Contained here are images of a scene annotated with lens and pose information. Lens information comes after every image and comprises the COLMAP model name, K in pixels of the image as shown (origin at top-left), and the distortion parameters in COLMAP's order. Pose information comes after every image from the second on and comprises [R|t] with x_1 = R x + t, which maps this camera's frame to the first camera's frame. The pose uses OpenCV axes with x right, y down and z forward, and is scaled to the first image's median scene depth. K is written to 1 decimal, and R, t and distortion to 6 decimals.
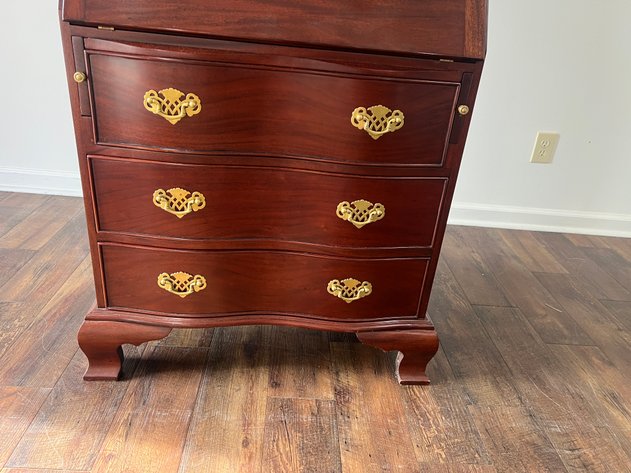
lens RADIAL K [[491.1, 0, 319.2], [0, 491.1, 240.9], [0, 0, 1]] dist [0.066760, -0.079192]
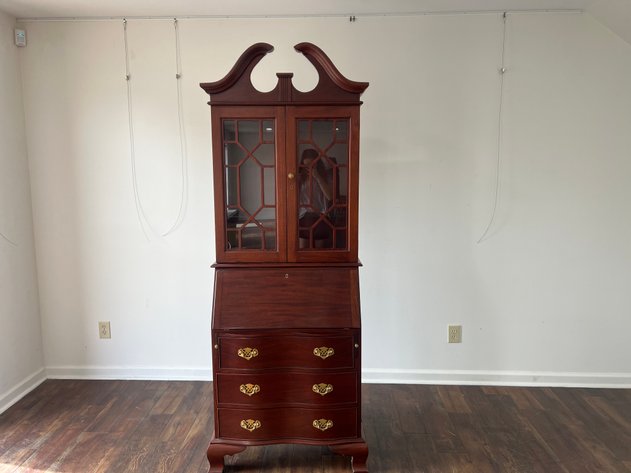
lens RADIAL K [[491.1, 0, 307.9], [0, 491.1, 234.6], [0, 0, 1]] dist [0.066760, -0.079192]
pose [[0.991354, -0.088122, -0.097216, 0.201680], [0.054177, 0.949712, -0.308401, -0.021235], [0.119504, 0.300468, 0.946276, -0.984698]]
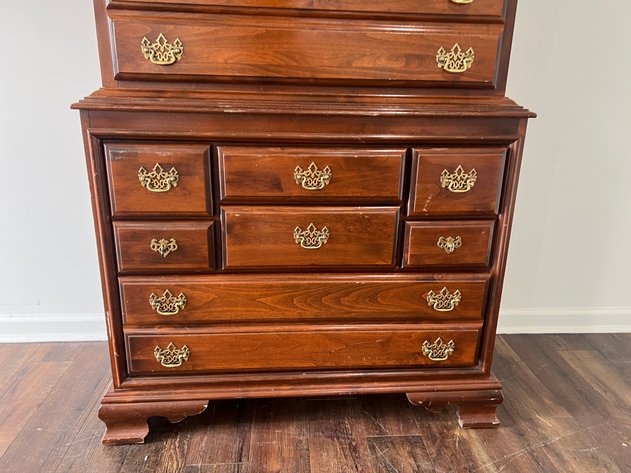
lens RADIAL K [[491.1, 0, 323.3], [0, 491.1, 239.3], [0, 0, 1]] dist [0.066760, -0.079192]
pose [[0.996572, -0.081690, 0.013078, 0.547550], [0.082721, 0.986278, -0.142871, -0.095074], [-0.001228, 0.143463, 0.989655, 0.173334]]
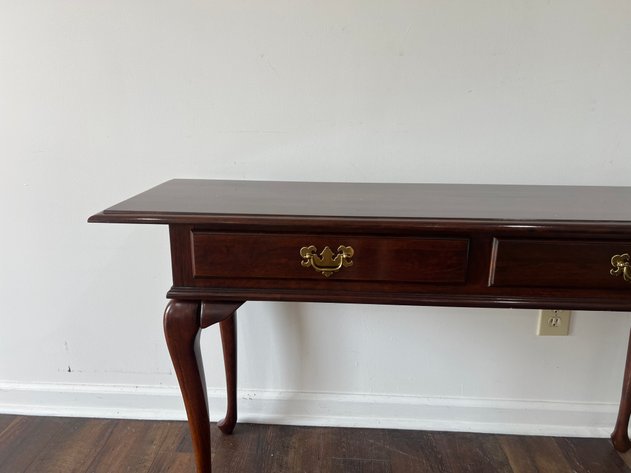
lens RADIAL K [[491.1, 0, 313.9], [0, 491.1, 241.6], [0, 0, 1]] dist [0.066760, -0.079192]
pose [[0.992856, -0.059476, -0.103436, 0.275536], [0.038825, 0.980768, -0.191279, -0.221141], [0.112824, 0.185897, 0.976070, 0.405027]]
